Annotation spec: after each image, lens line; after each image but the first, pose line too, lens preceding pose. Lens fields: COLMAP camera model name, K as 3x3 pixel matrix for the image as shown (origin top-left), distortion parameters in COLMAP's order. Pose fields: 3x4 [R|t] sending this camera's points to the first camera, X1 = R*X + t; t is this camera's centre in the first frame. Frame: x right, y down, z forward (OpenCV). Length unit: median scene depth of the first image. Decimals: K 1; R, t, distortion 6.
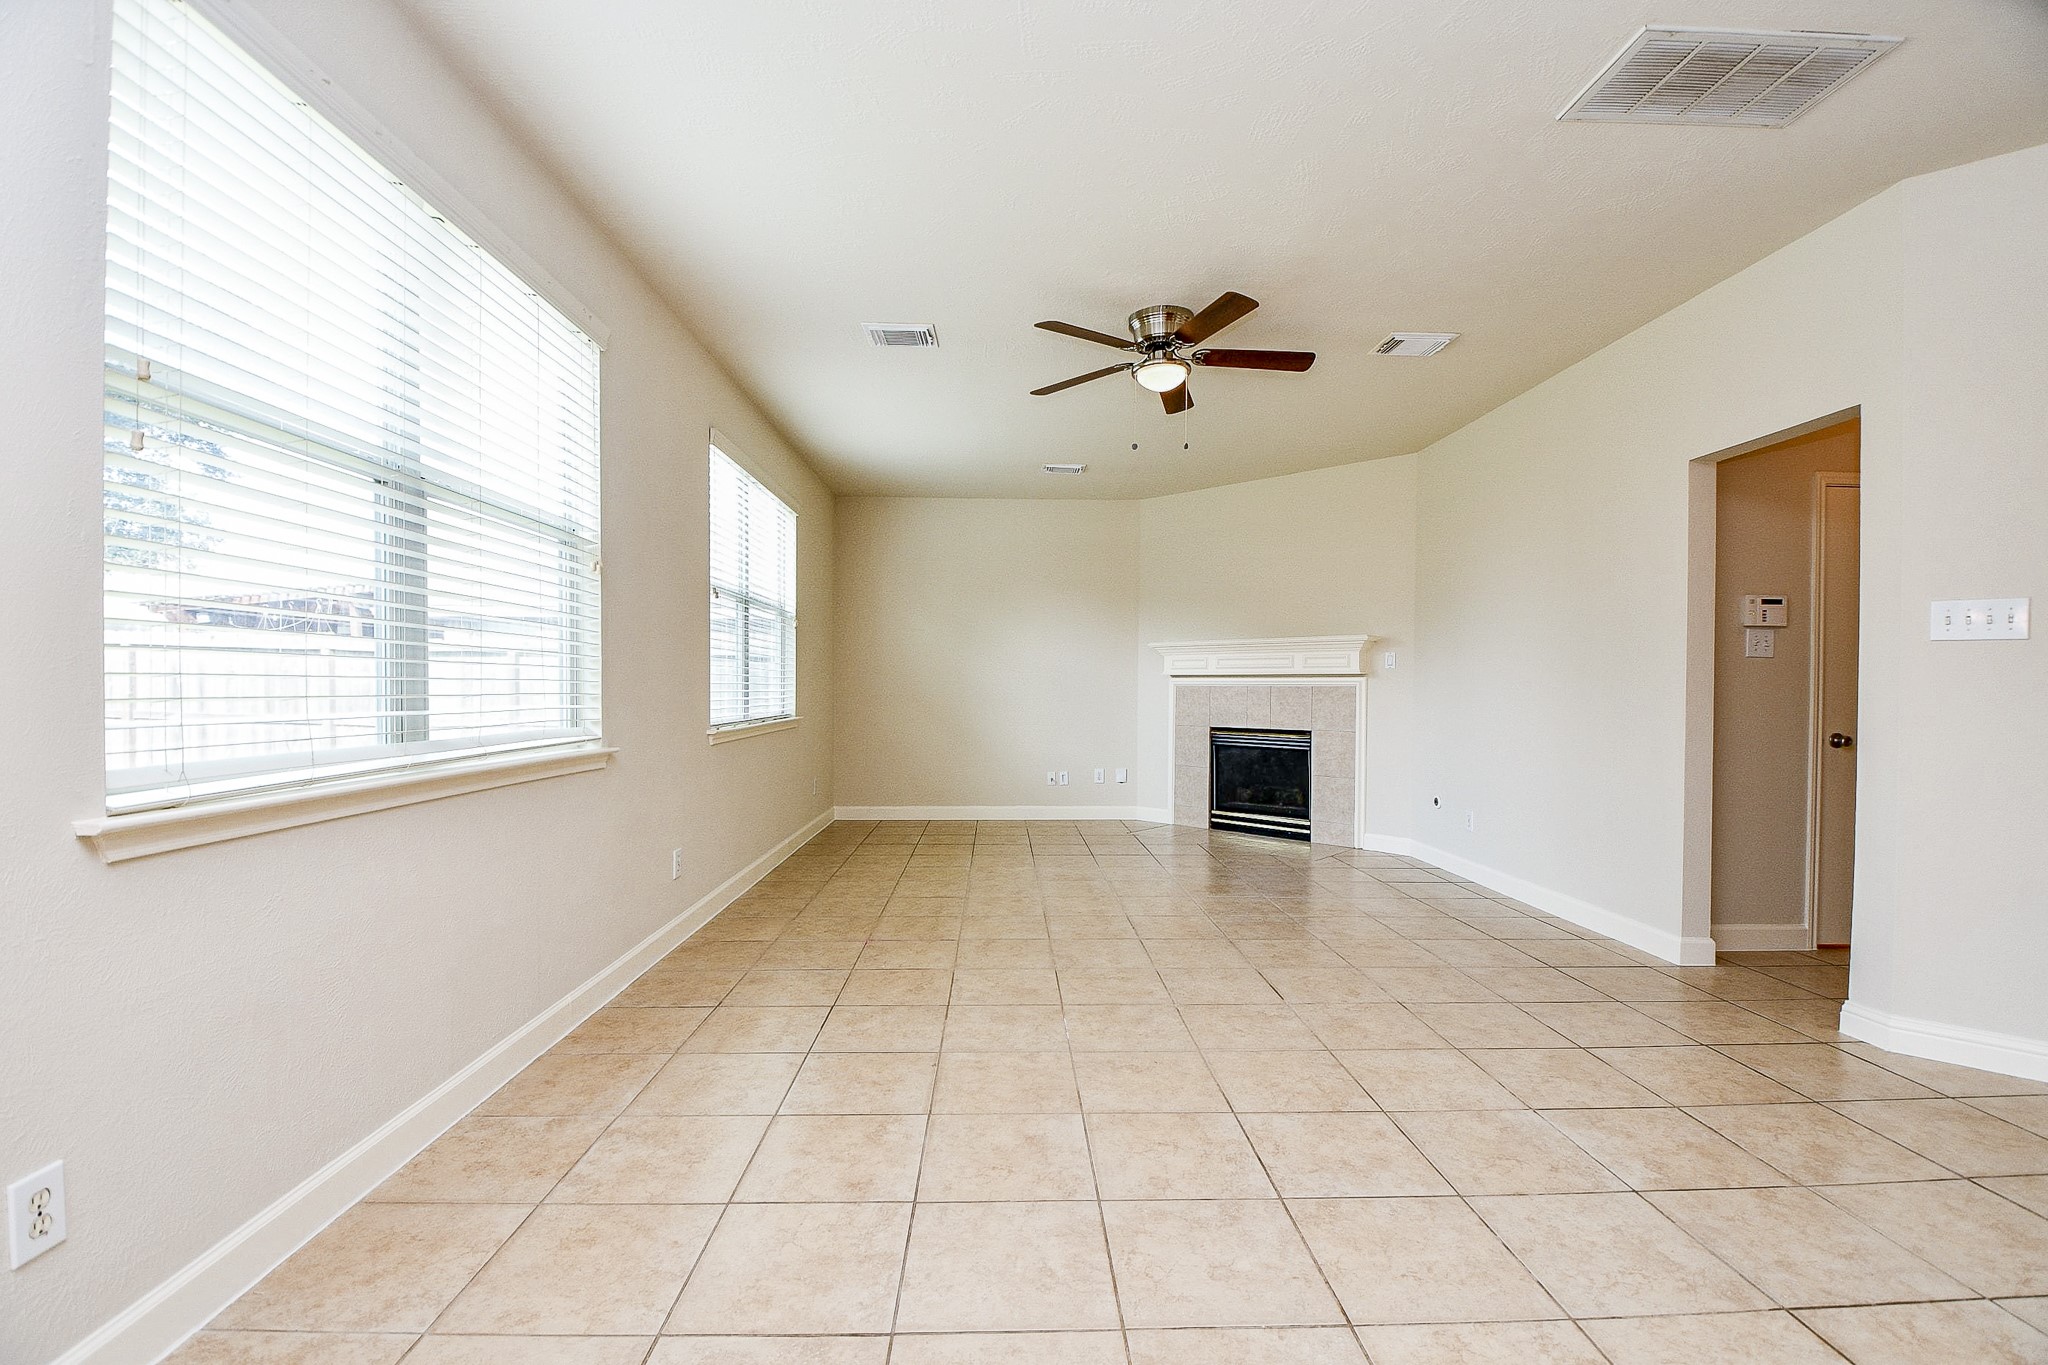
lens RADIAL K [[934.9, 0, 1020.2], [0, 934.9, 666.7], [0, 0, 1]] dist [0.003609, -0.011928]
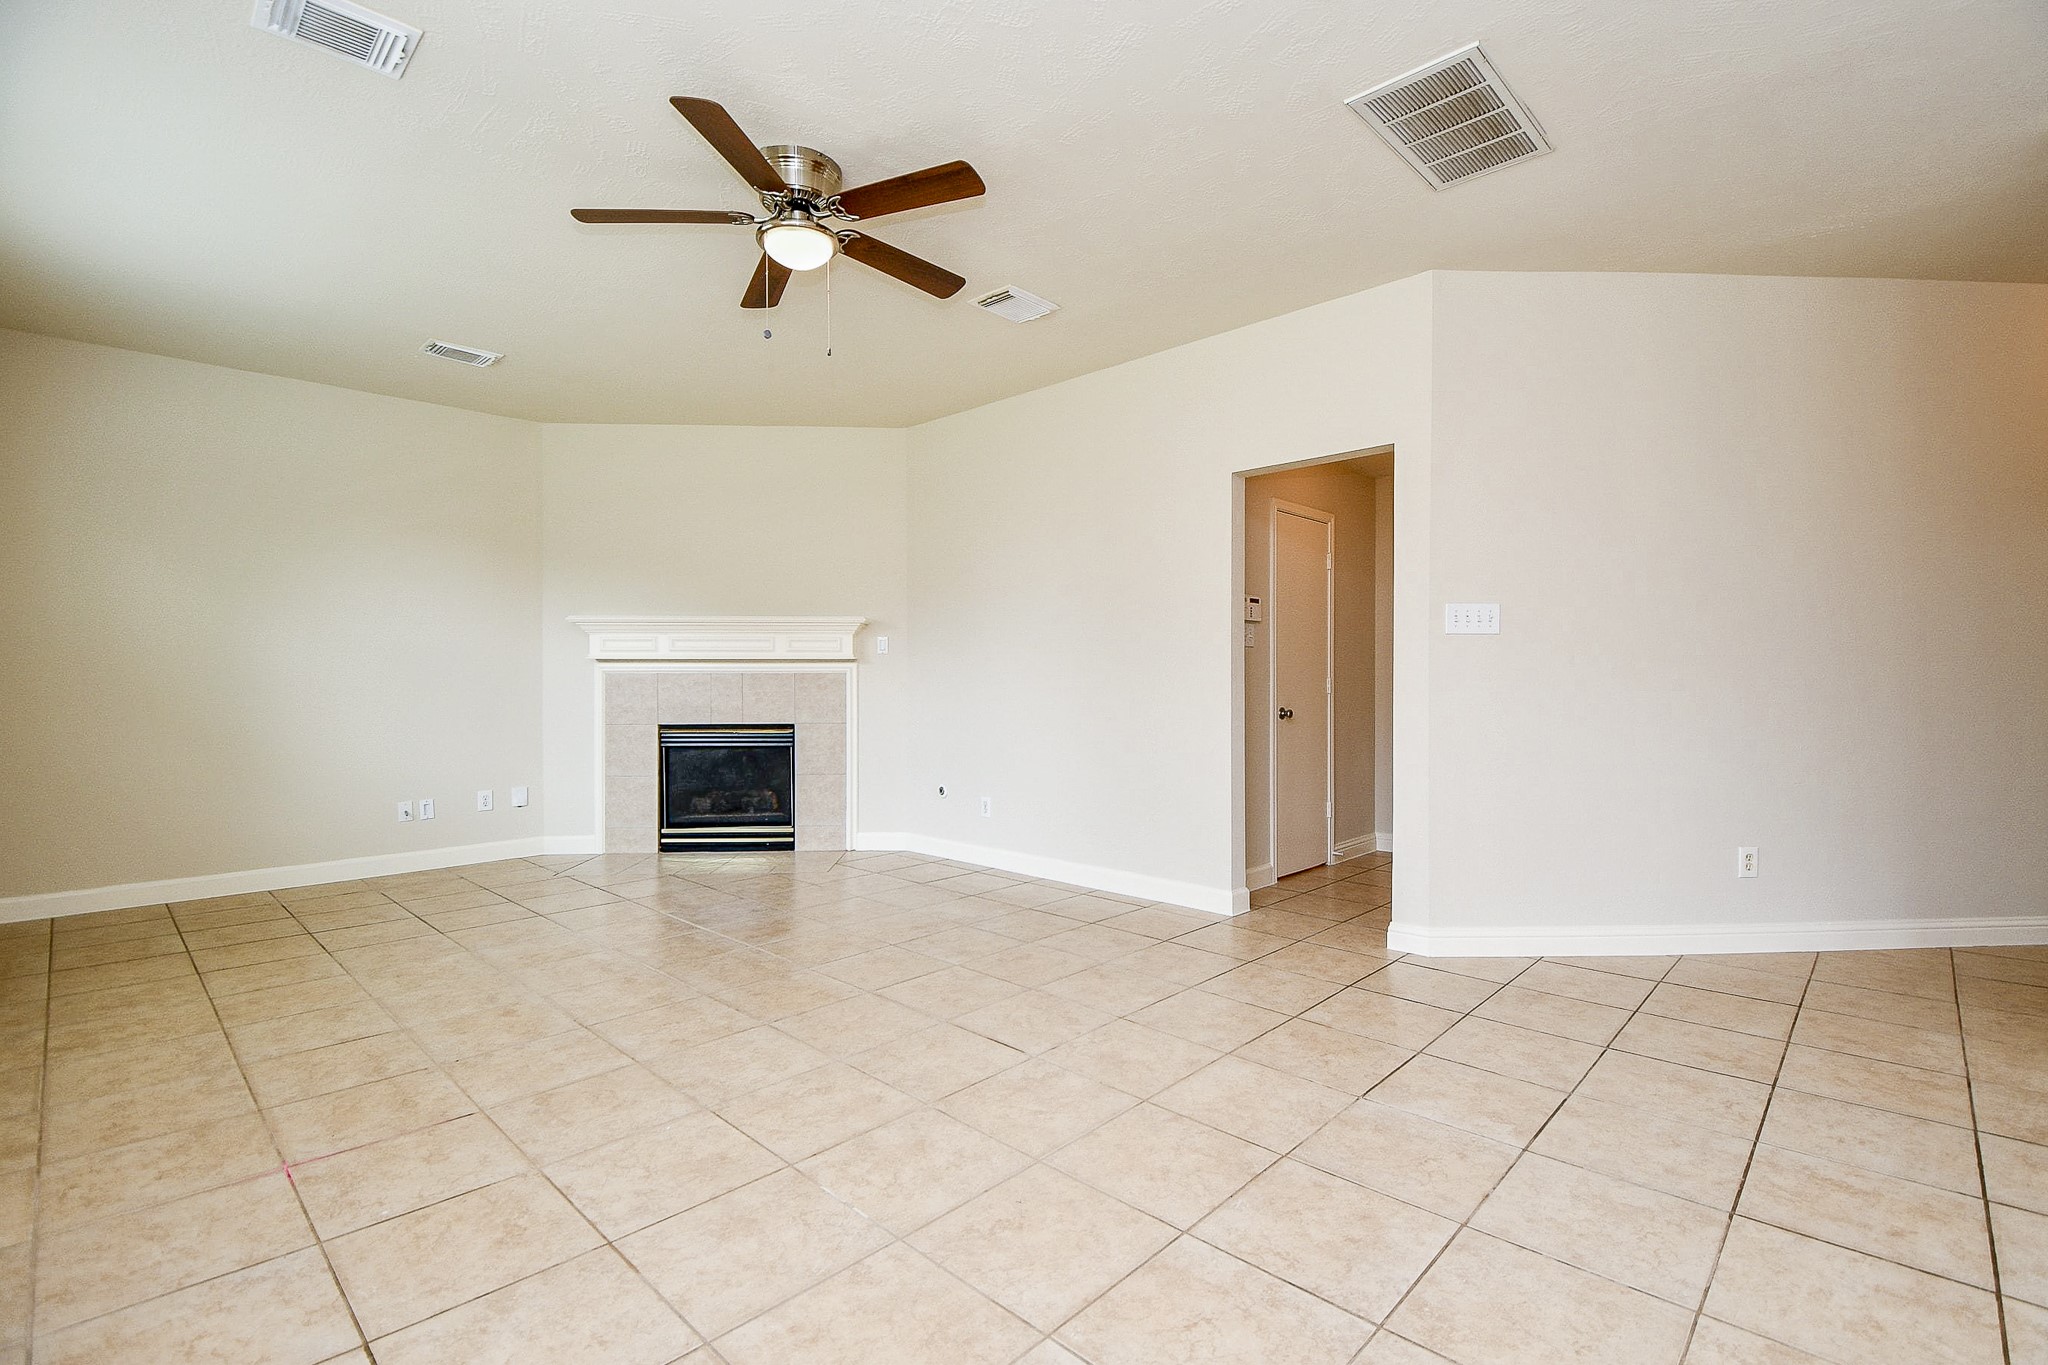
lens RADIAL K [[934.9, 0, 1073.5], [0, 934.9, 673.7], [0, 0, 1]] dist [0.003609, -0.011928]
pose [[0.685987, -0.005524, 0.727593, -0.219810], [-0.009476, 0.999819, 0.016524, 0.006919], [-0.727553, -0.018230, 0.685810, 0.317942]]
